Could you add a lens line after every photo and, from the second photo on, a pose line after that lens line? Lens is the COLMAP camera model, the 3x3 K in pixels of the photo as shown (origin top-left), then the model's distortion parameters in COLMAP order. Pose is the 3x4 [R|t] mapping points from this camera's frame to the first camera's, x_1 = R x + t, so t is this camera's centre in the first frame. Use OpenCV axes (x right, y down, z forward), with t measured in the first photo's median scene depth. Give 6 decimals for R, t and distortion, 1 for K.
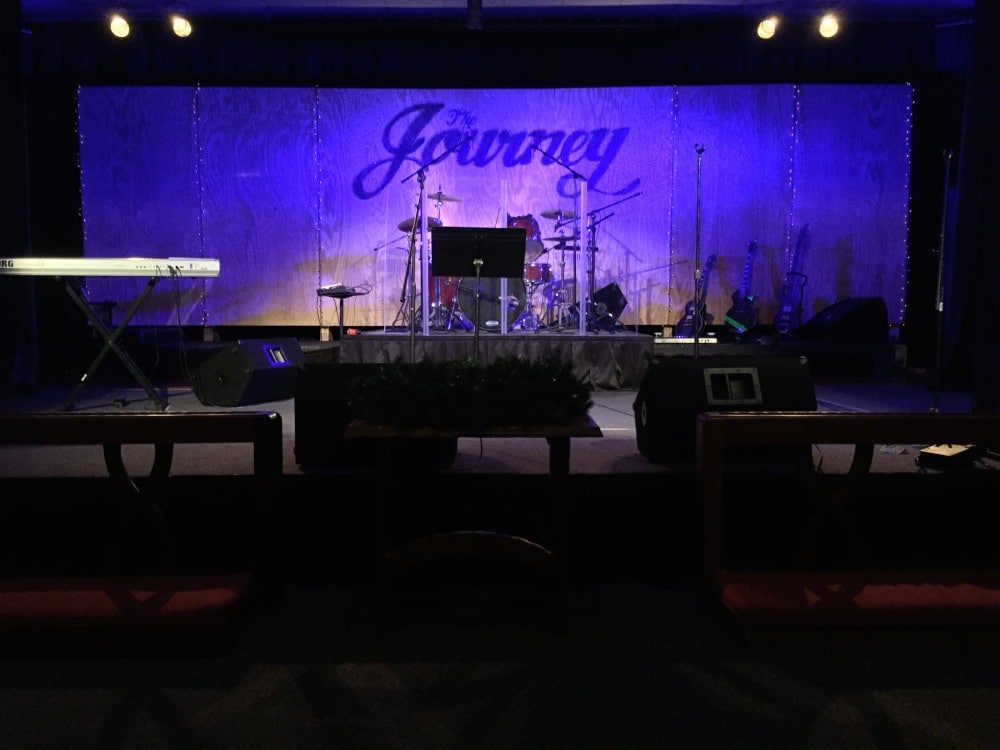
lens RADIAL K [[836.3, 0, 511.9], [0, 836.3, 358.8], [0, 0, 1]] dist [0.038508, -0.013772]
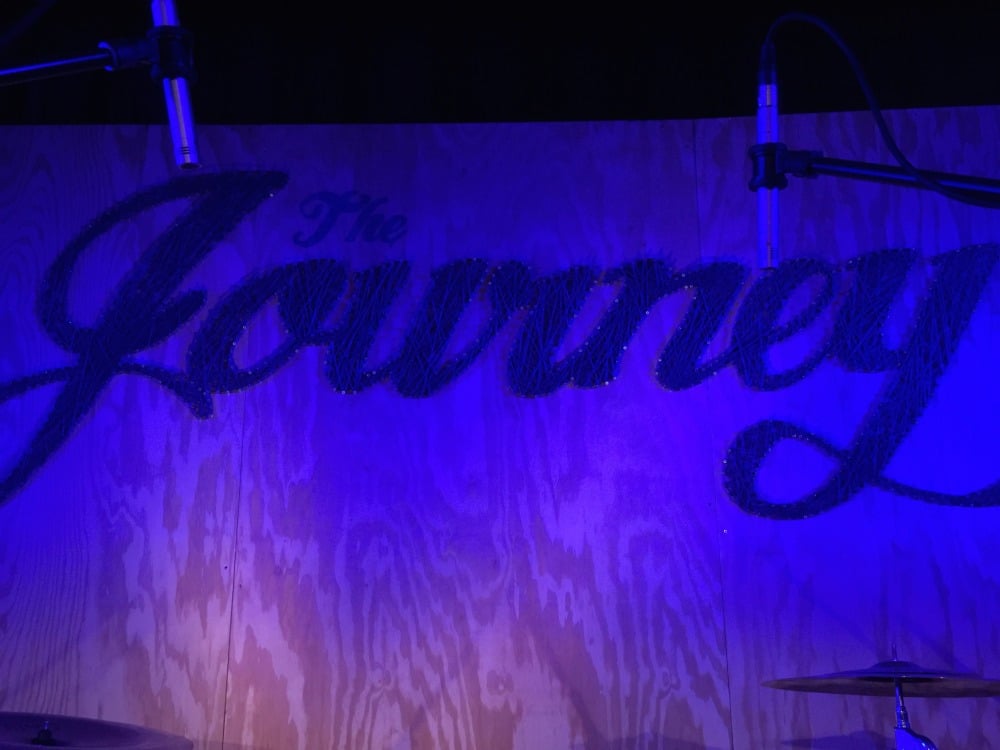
lens RADIAL K [[836.3, 0, 501.7], [0, 836.3, 370.4], [0, 0, 1]] dist [0.038508, -0.013772]
pose [[0.999935, -0.008563, -0.007582, -0.010214], [0.005911, 0.954440, -0.298344, -0.161625], [0.009792, 0.298280, 0.954428, 0.759236]]
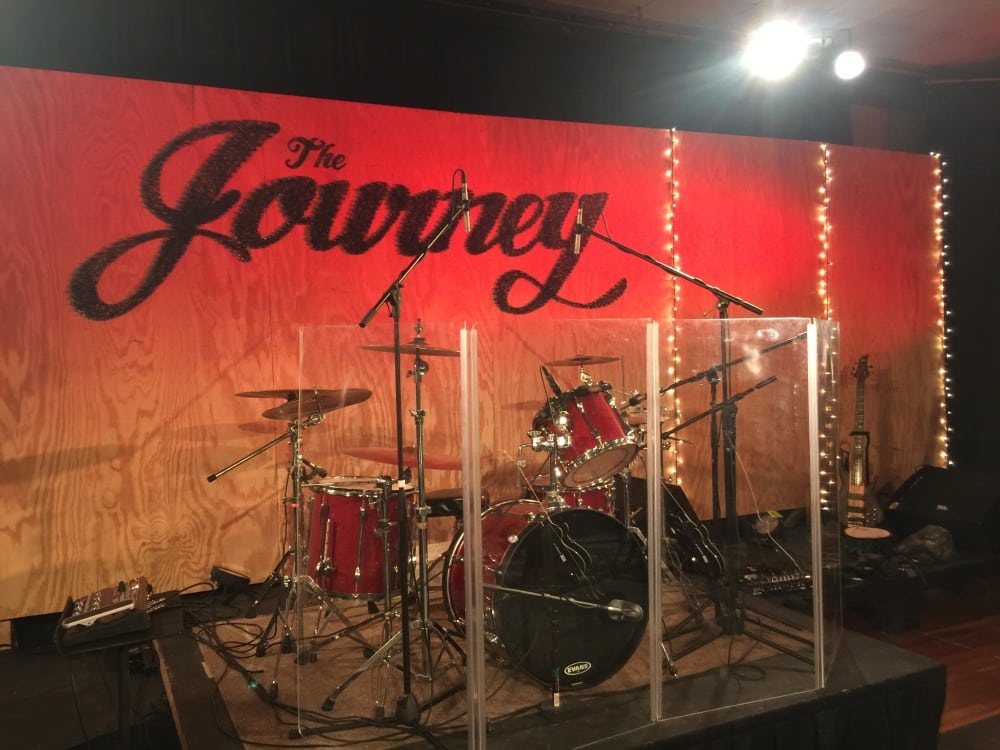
lens RADIAL K [[836.3, 0, 491.6], [0, 836.3, 373.0], [0, 0, 1]] dist [0.038508, -0.013772]
pose [[0.909015, -0.036097, 0.415197, -0.175452], [0.062361, 0.996807, -0.049867, -0.127844], [-0.412071, 0.071222, 0.908364, 0.515897]]
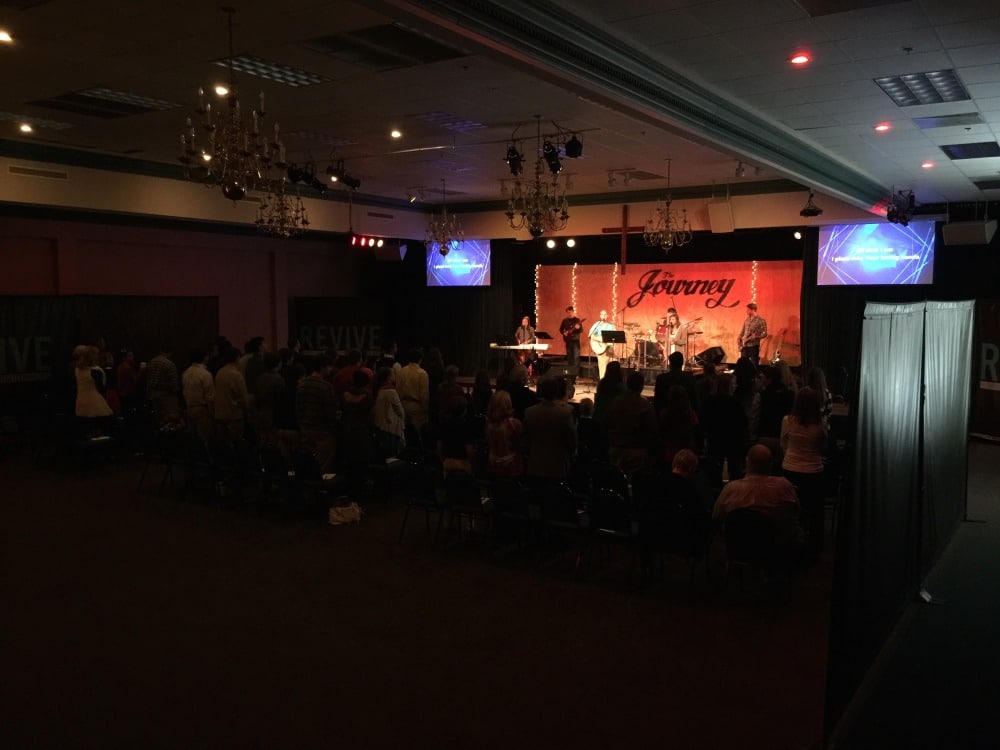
lens RADIAL K [[836.3, 0, 498.2], [0, 836.3, 381.8], [0, 0, 1]] dist [0.038508, -0.013772]
pose [[0.820938, 0.064288, -0.567387, 0.934045], [-0.056694, 0.997909, 0.031039, -0.025526], [0.568196, 0.006687, 0.822866, -1.281341]]
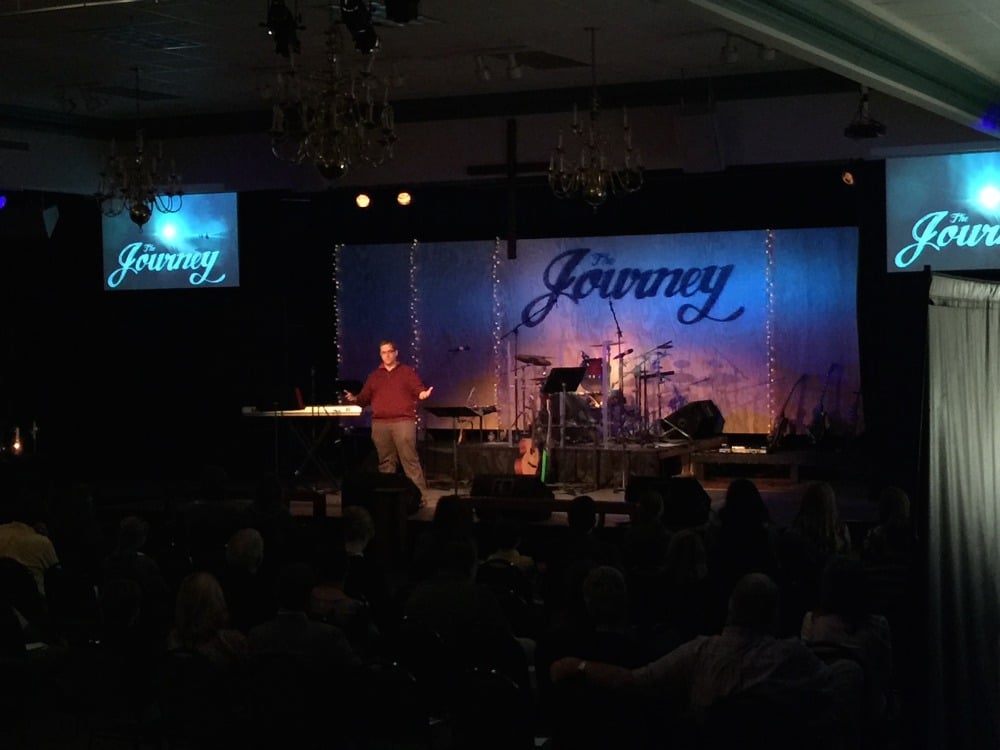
lens RADIAL K [[1785.9, 0, 503.5], [0, 1785.9, 371.6], [0, 0, 1]] dist [0.021660, 0.000000]
pose [[0.891134, 0.003084, -0.453729, 0.976807], [-0.027697, 0.998482, -0.047612, -0.000050], [0.452893, 0.054995, 0.889867, -1.339354]]
